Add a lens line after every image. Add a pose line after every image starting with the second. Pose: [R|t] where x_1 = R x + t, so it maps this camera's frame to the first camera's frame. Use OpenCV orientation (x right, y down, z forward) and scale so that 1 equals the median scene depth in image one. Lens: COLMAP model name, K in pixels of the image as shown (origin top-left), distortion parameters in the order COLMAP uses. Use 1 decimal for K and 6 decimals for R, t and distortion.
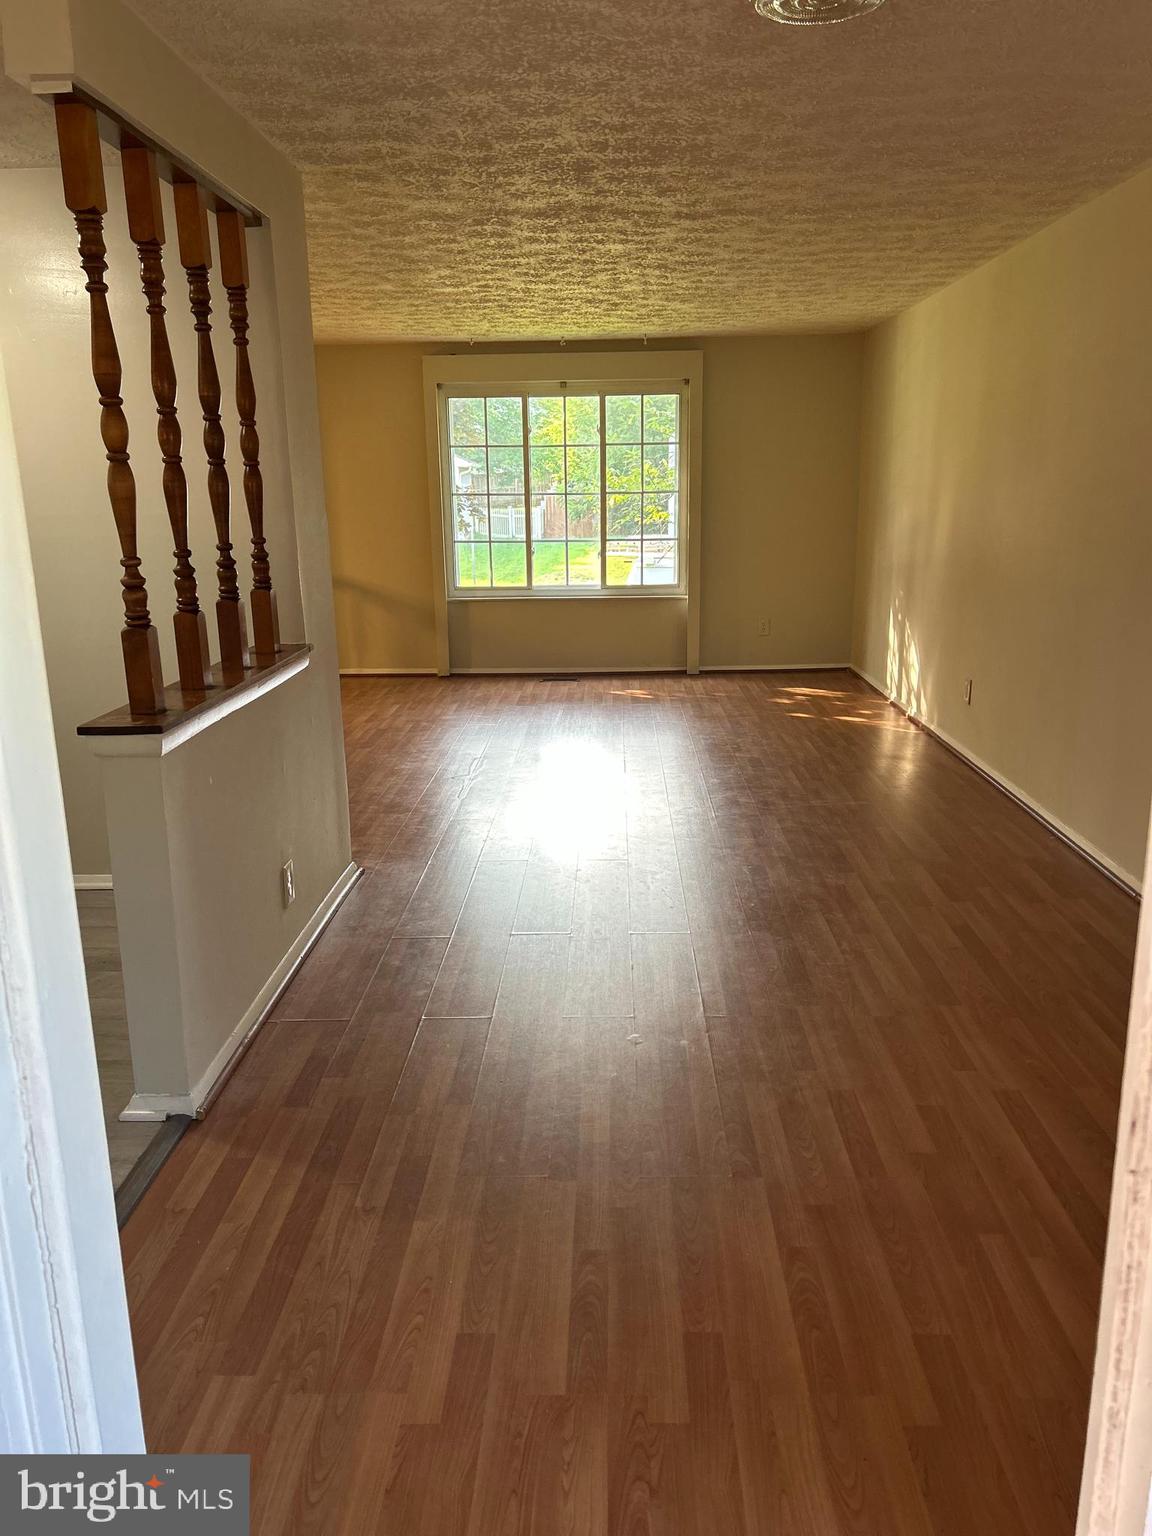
lens RADIAL K [[1146.8, 0, 576.0], [0, 1146.8, 768.0], [0, 0, 1]] dist [0.048772, -0.006108]
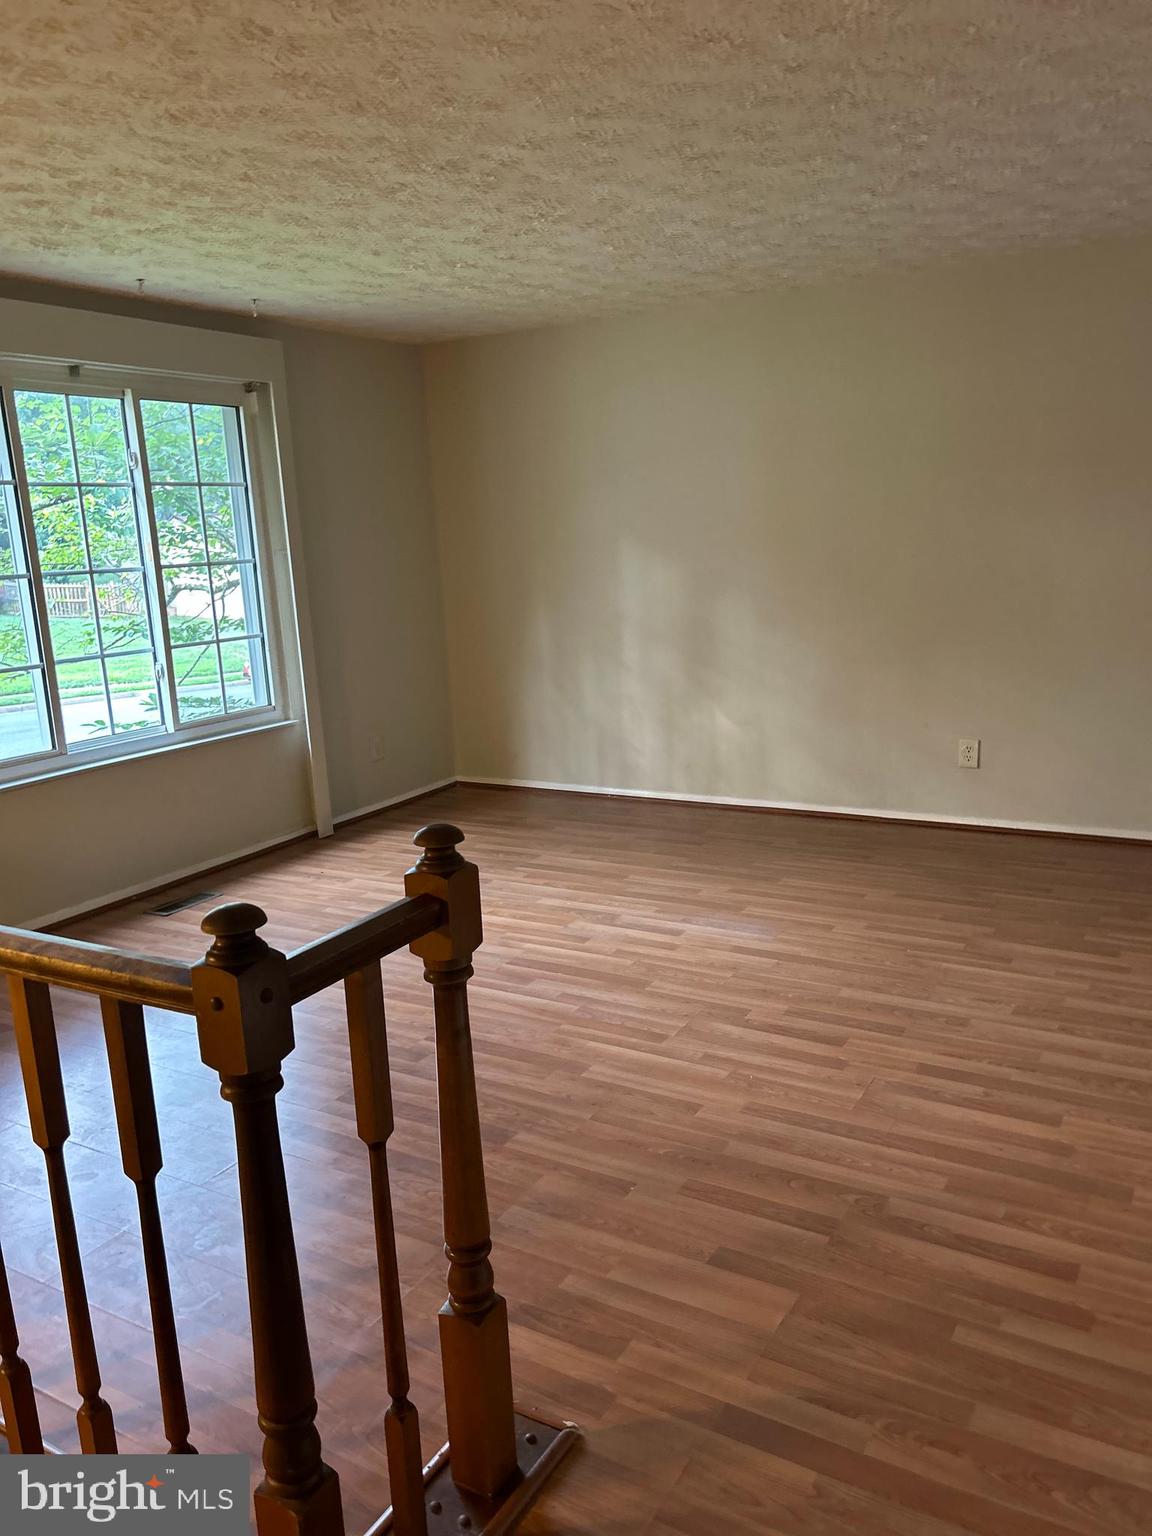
lens RADIAL K [[1146.8, 0, 576.0], [0, 1146.8, 768.0], [0, 0, 1]] dist [0.048772, -0.006108]
pose [[0.496842, -0.192176, 0.846296, -0.375588], [0.256720, 0.964076, 0.068207, -0.127908], [-0.829001, 0.183373, 0.528329, 0.538299]]
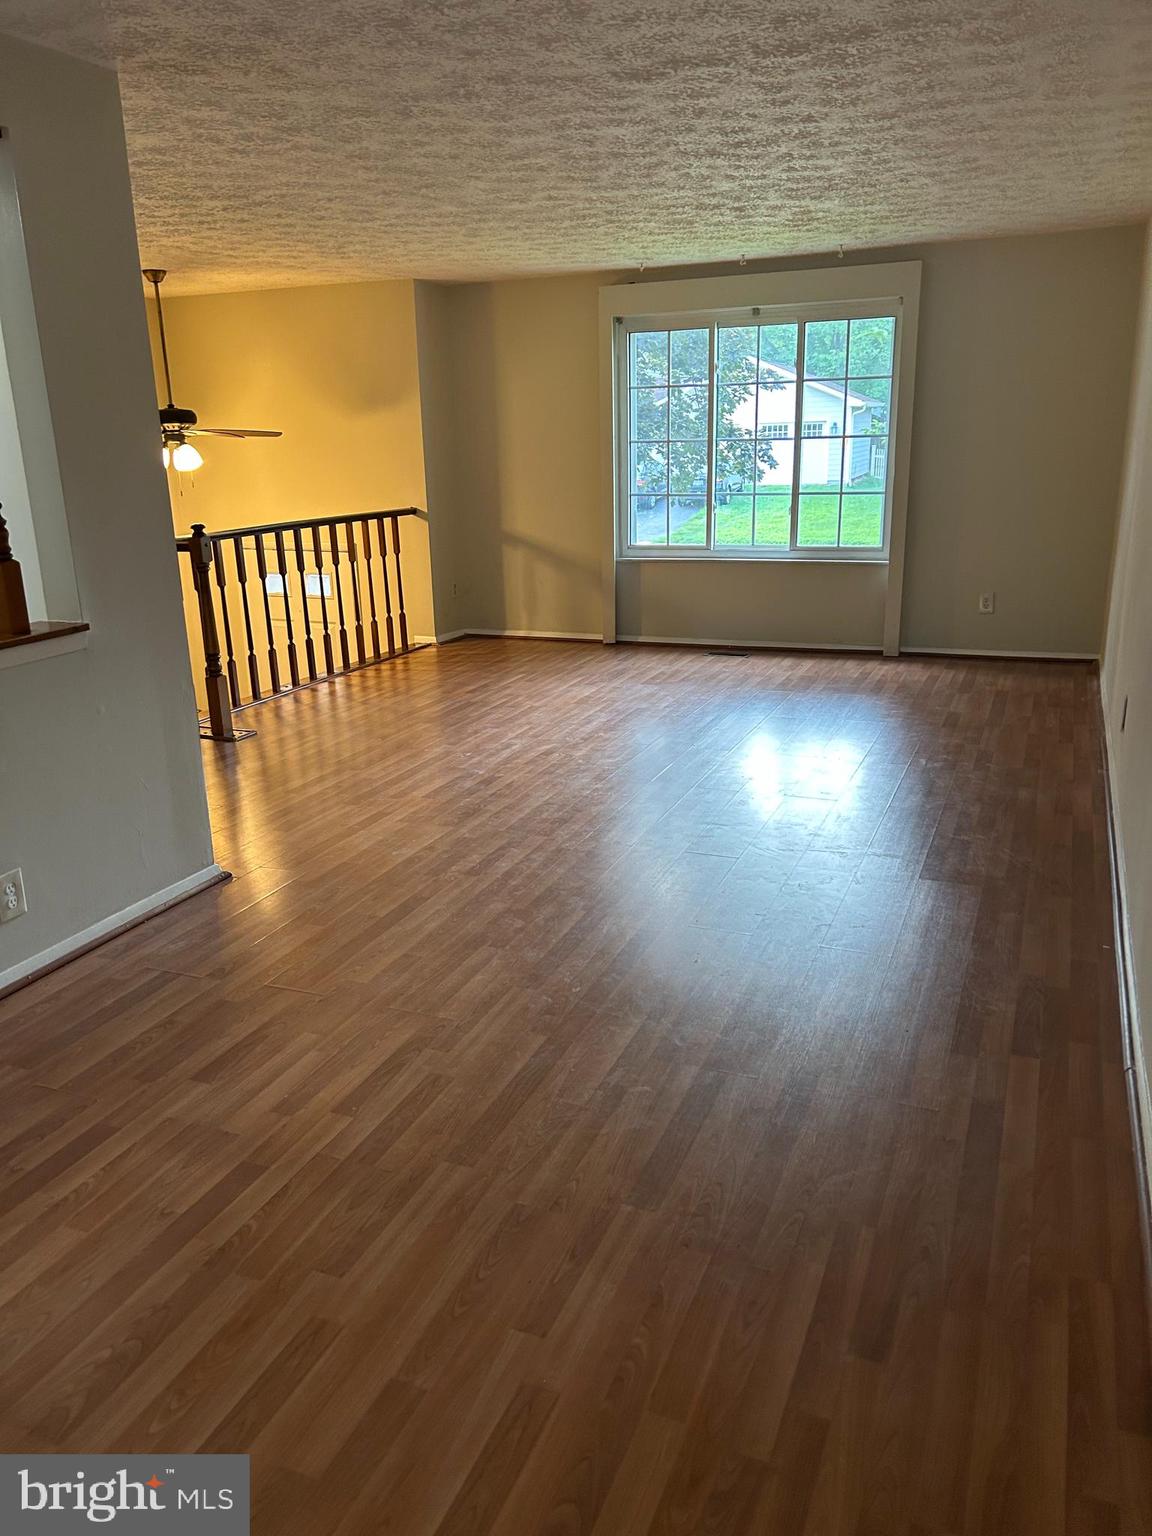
lens RADIAL K [[1146.8, 0, 576.0], [0, 1146.8, 768.0], [0, 0, 1]] dist [0.048772, -0.006108]
pose [[0.935587, 0.089774, -0.341492, 0.183288], [-0.073359, 0.995456, 0.060711, -0.034598], [0.345391, -0.031749, 0.937922, 0.128051]]
